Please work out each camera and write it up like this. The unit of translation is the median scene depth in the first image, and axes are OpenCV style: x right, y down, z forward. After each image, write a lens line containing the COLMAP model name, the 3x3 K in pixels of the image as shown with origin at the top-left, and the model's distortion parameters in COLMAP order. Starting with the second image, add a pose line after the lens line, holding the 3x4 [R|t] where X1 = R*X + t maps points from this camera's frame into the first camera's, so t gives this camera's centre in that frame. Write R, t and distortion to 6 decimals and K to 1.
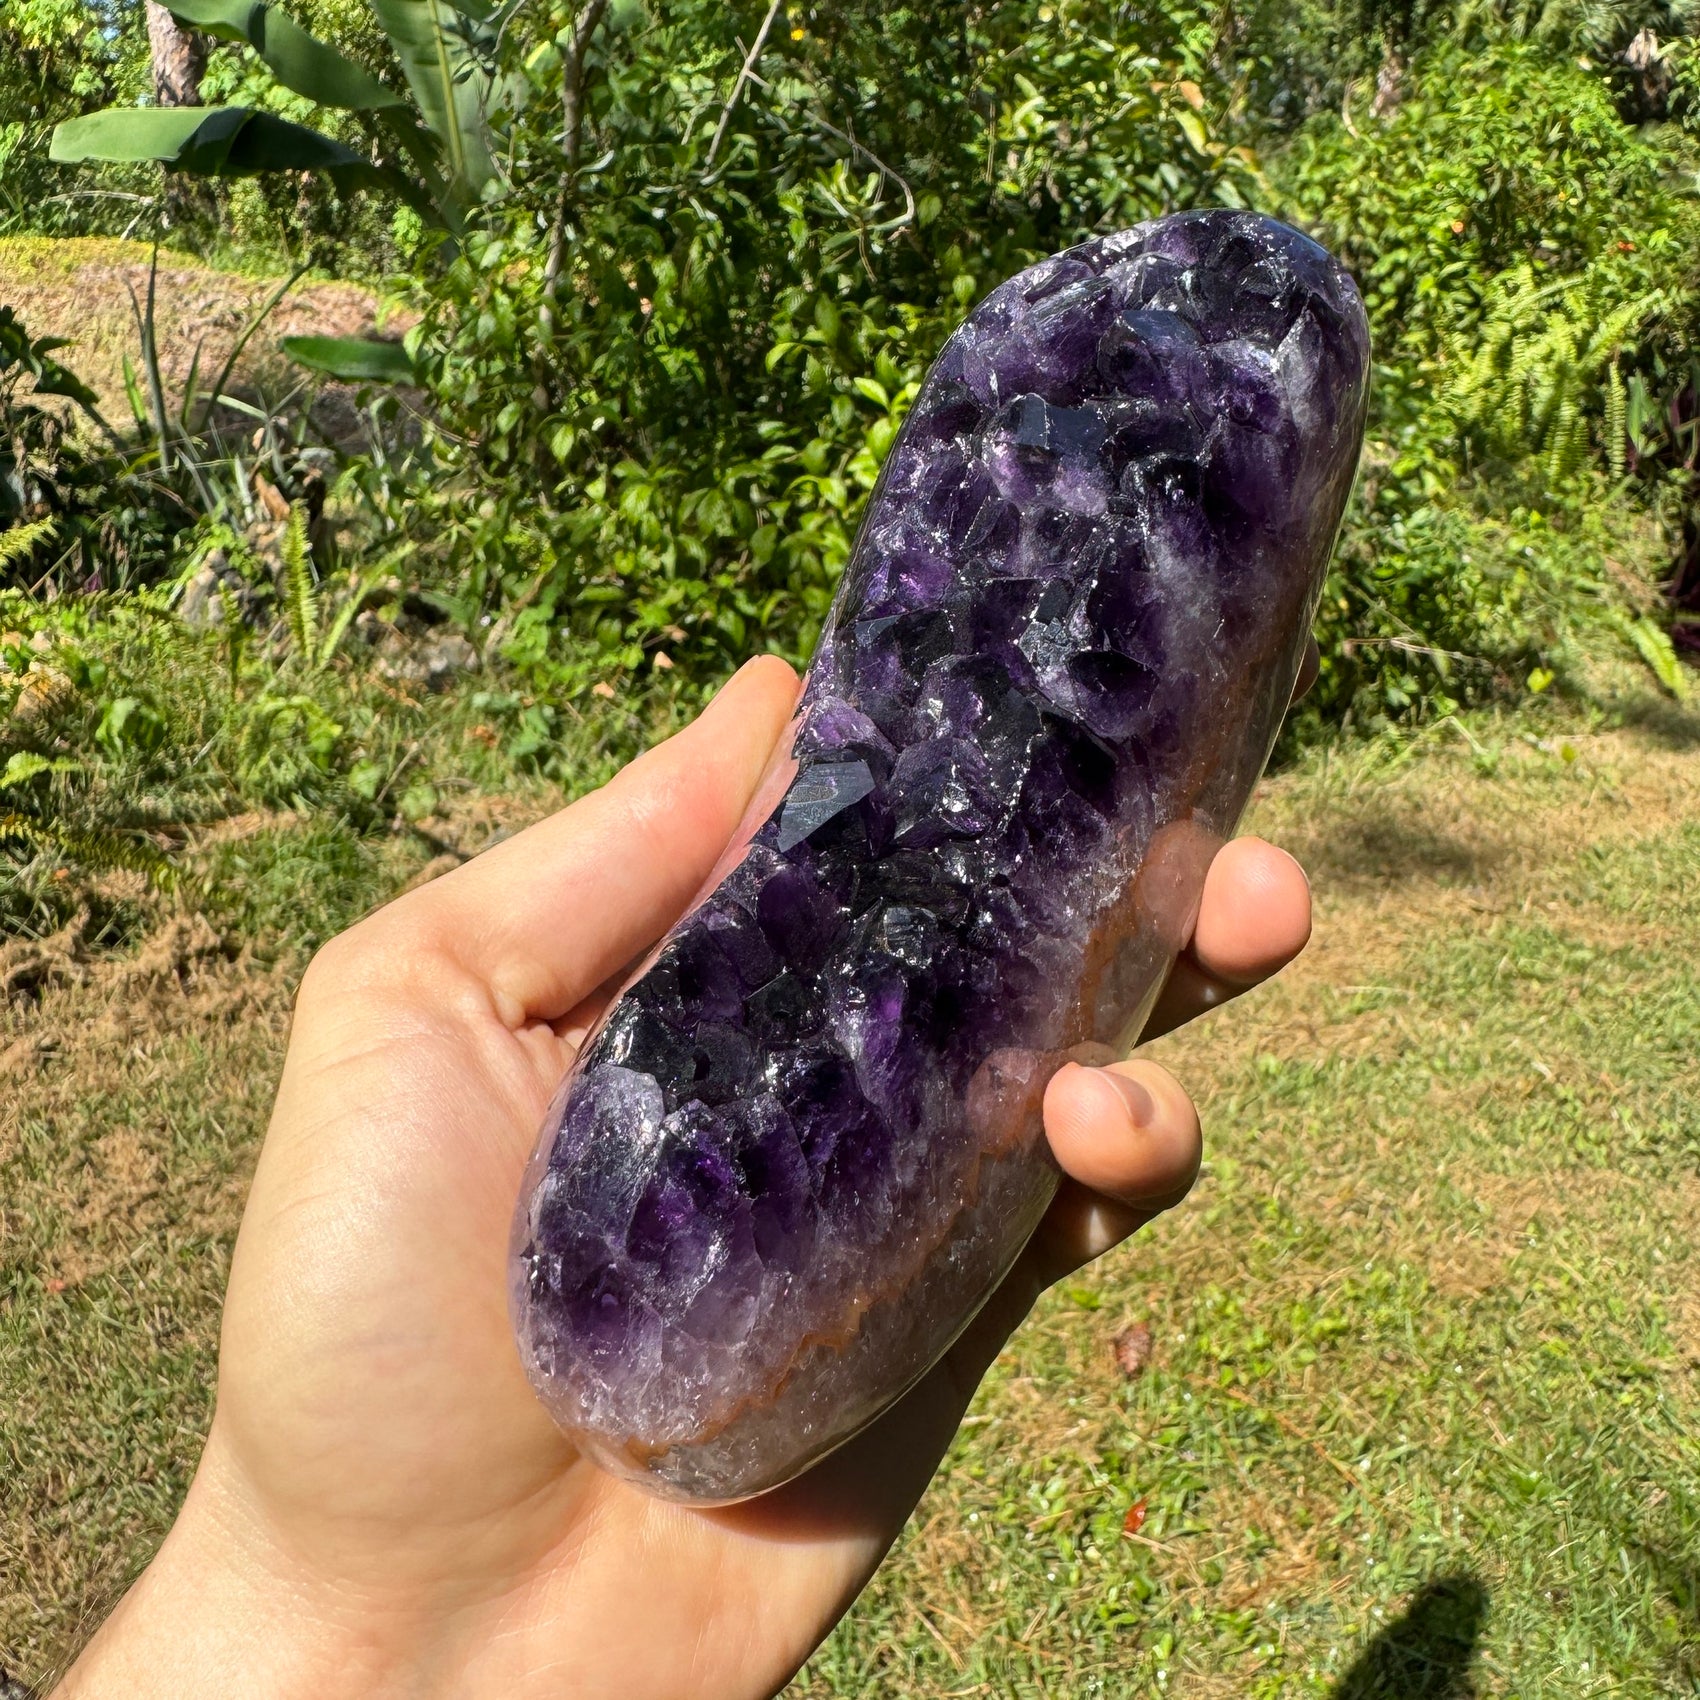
lens RADIAL K [[1618.1, 0, 862.0], [0, 1618.1, 716.1], [0, 0, 1]] dist [-0.009503, 0.005675]
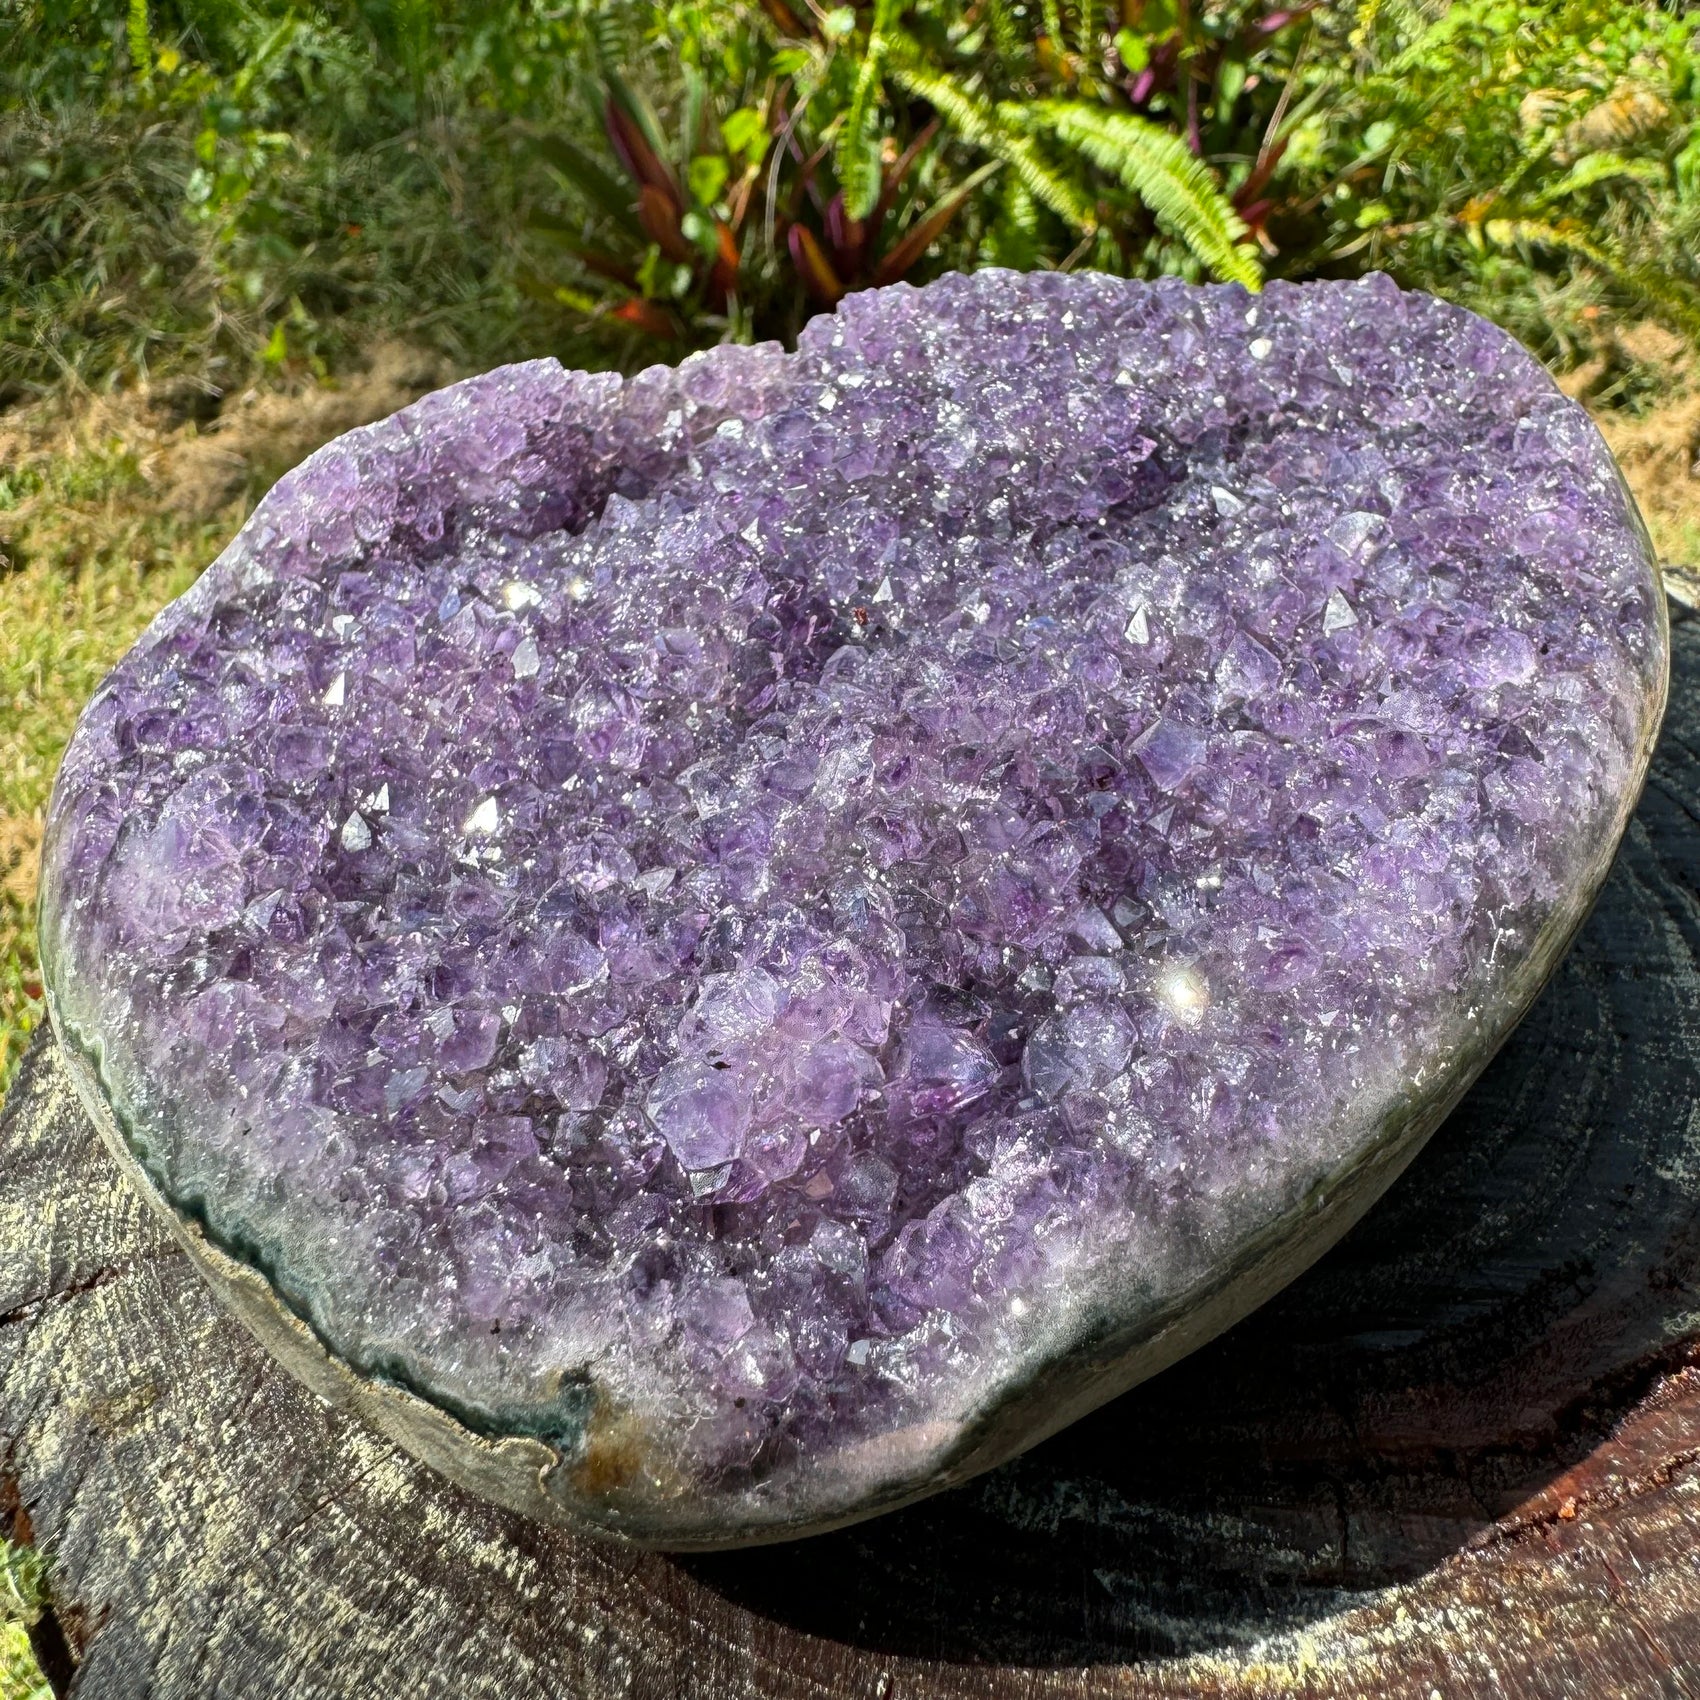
lens RADIAL K [[1616.2, 0, 858.8], [0, 1616.2, 724.5], [0, 0, 1]] dist [-0.010168, 0.006079]
pose [[0.660771, 0.359885, -0.658684, -0.082384], [-0.197701, 0.930019, 0.309806, 0.088977], [0.724083, -0.074488, 0.685679, 0.081968]]
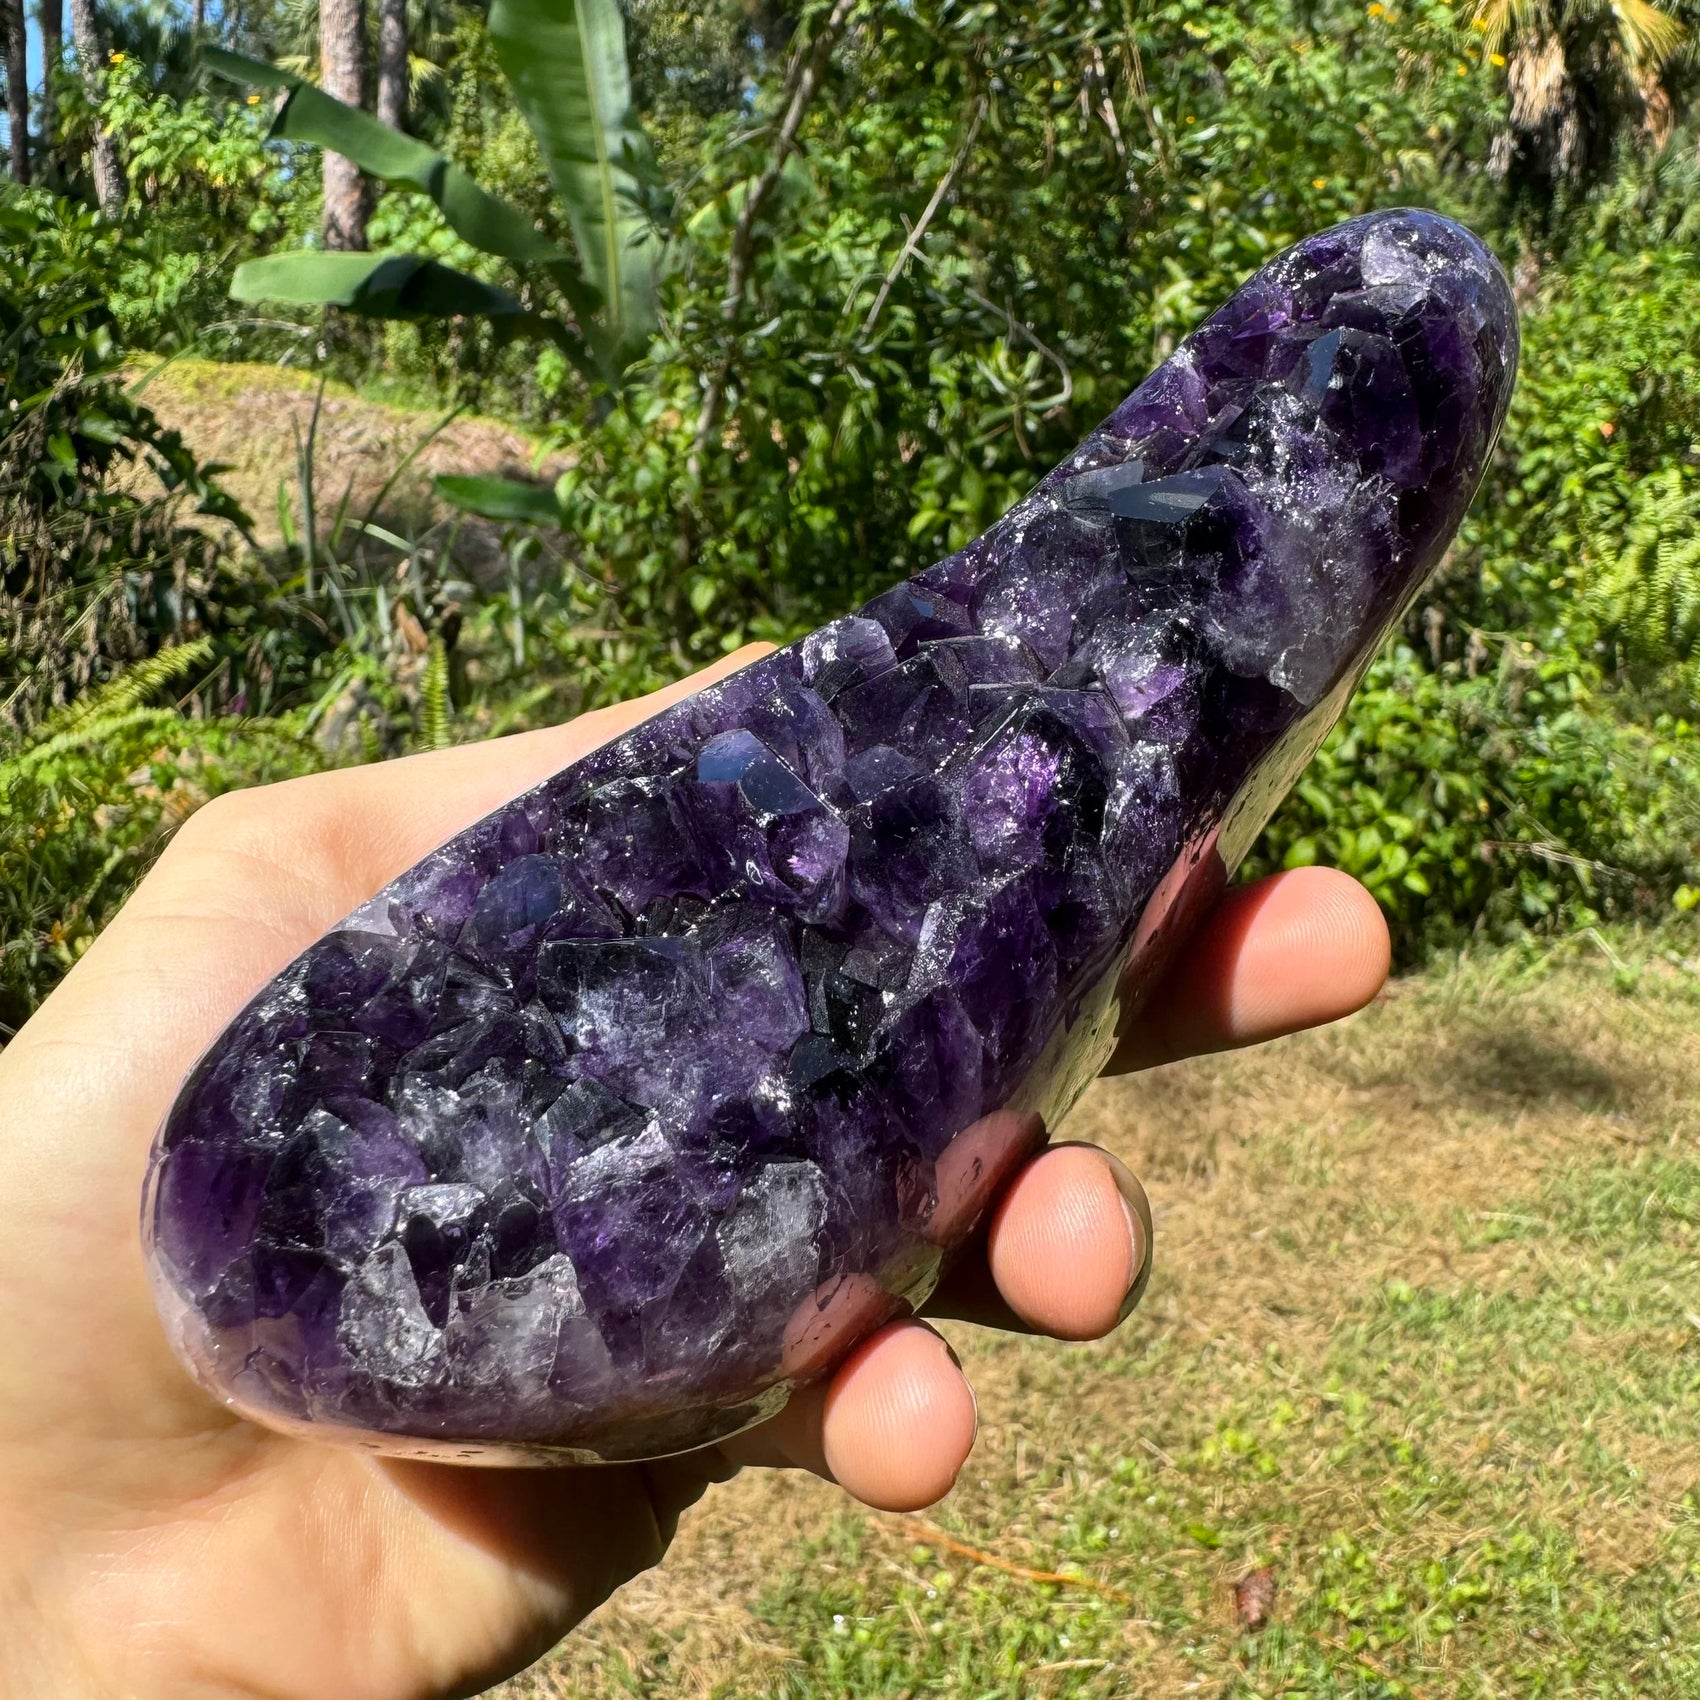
lens RADIAL K [[1618.4, 0, 853.9], [0, 1618.4, 730.2], [0, 0, 1]] dist [-0.009373, 0.003684]
pose [[0.995875, 0.064525, -0.063796, -0.020360], [-0.069569, 0.994340, -0.080303, -0.009886], [0.058253, 0.084410, 0.994727, 0.005498]]
